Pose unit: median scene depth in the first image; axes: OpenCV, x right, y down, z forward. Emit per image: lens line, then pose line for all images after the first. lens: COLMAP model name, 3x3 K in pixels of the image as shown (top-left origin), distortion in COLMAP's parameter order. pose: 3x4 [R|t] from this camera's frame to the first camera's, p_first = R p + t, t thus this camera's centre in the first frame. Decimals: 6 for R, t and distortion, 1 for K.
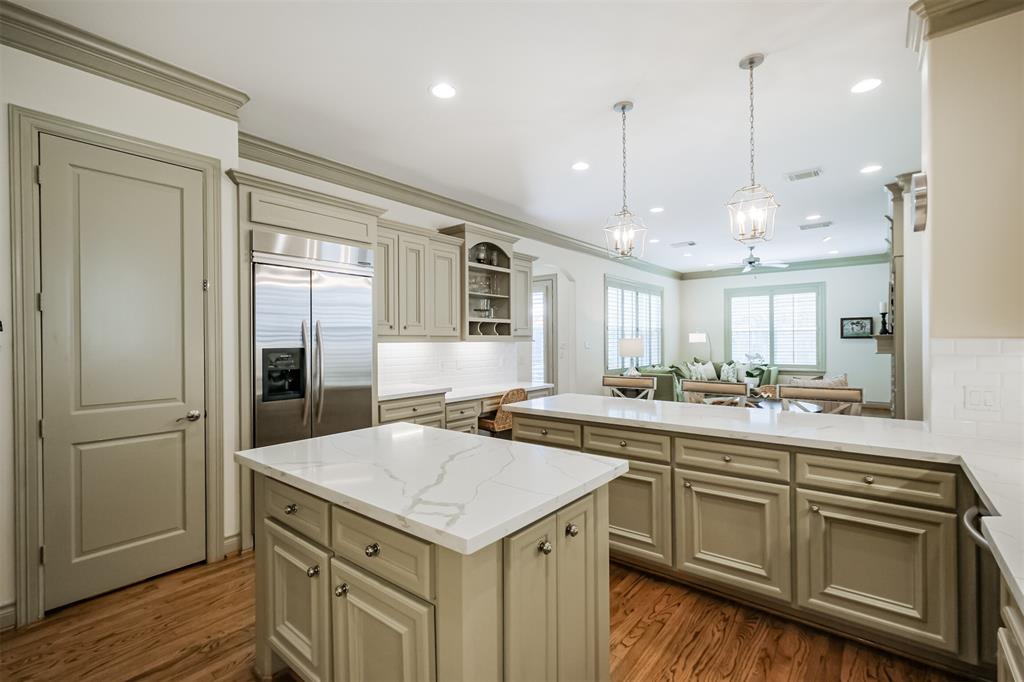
lens RADIAL K [[445.5, 0, 511.7], [0, 445.5, 336.7], [0, 0, 1]] dist [0.002500, -0.000335]
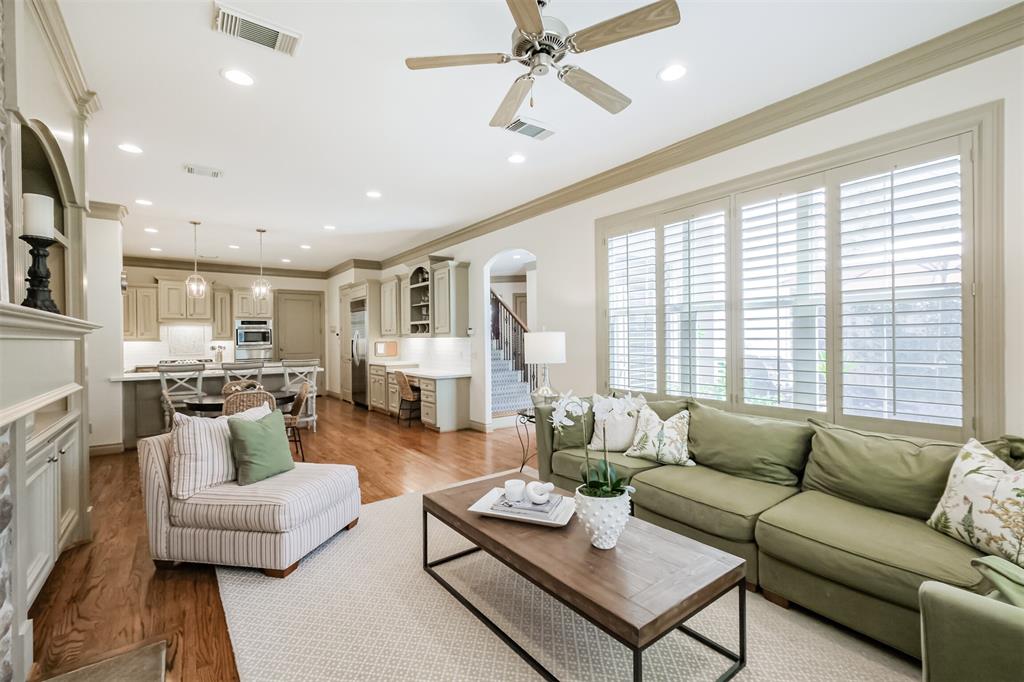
lens RADIAL K [[445.5, 0, 513.6], [0, 445.5, 341.1], [0, 0, 1]] dist [0.002500, -0.000335]
pose [[-0.240876, 0.007089, -0.970530, 1.192974], [0.015809, 0.999869, 0.003380, 0.020842], [0.970427, -0.014529, -0.240957, 1.554516]]
